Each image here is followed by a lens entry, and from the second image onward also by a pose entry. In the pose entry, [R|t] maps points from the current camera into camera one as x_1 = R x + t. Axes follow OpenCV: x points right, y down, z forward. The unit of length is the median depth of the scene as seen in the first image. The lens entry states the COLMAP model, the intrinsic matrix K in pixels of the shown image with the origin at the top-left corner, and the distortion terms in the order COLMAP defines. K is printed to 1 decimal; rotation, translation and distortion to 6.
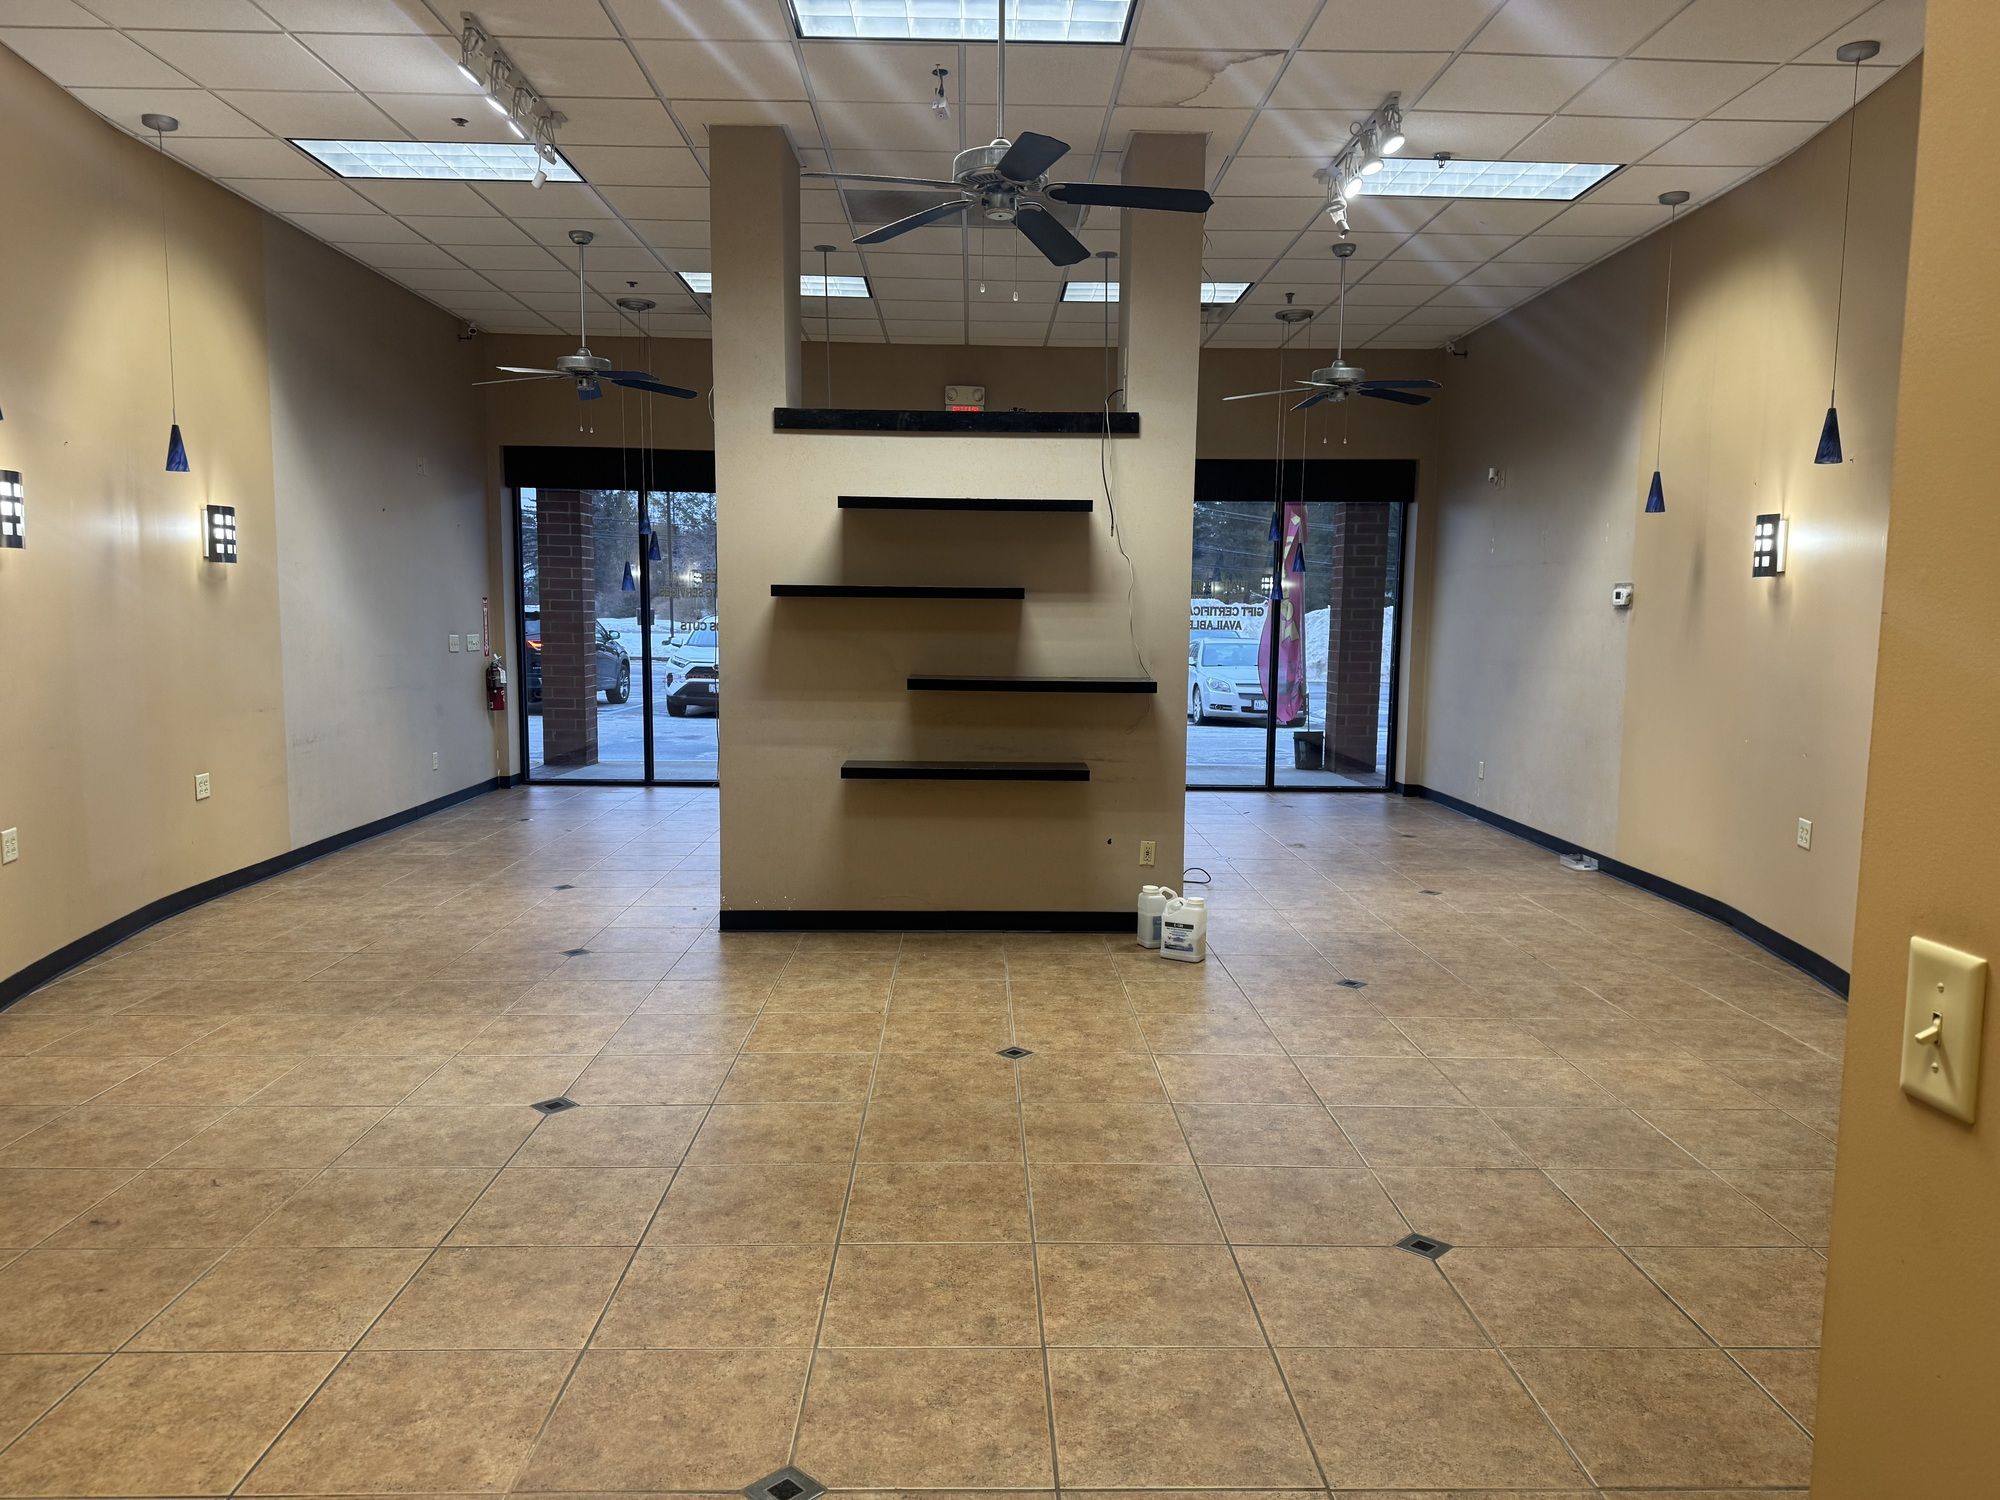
lens RADIAL K [[1350.0, 0, 1003.9], [0, 1350.0, 747.7], [0, 0, 1]] dist [0.060133, -0.059723]
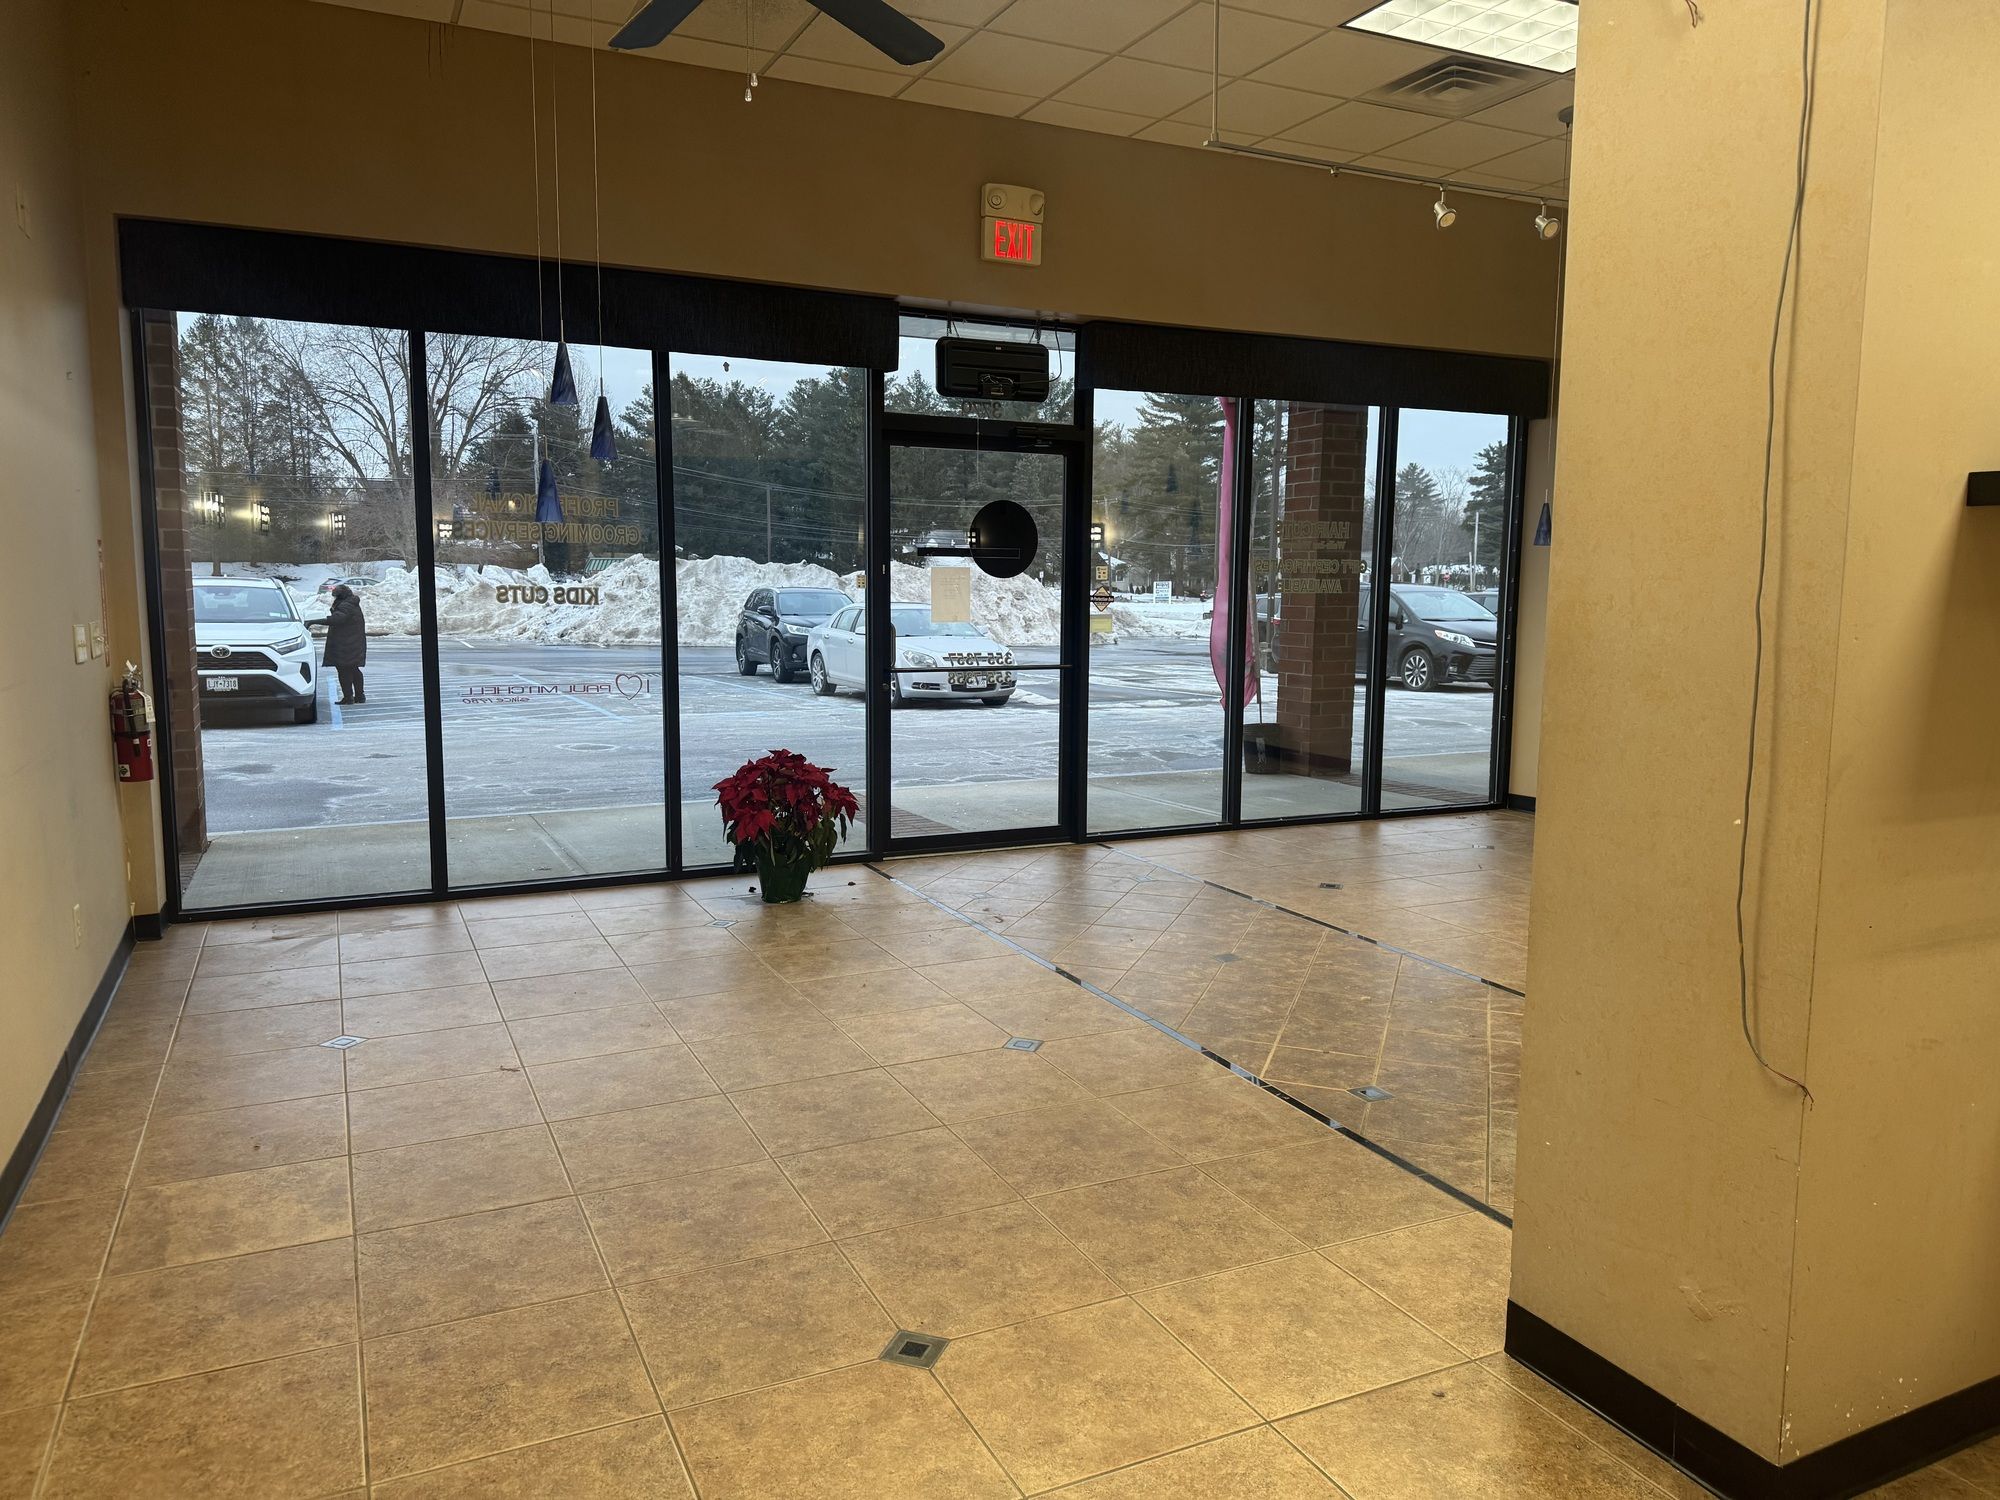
lens RADIAL K [[1350.0, 0, 1013.4], [0, 1350.0, 750.2], [0, 0, 1]] dist [0.060133, -0.059723]
pose [[0.904929, -0.057897, 0.421605, -0.279794], [0.045605, 0.998191, 0.039190, -0.040855], [-0.423111, -0.016237, 0.905932, 0.430819]]
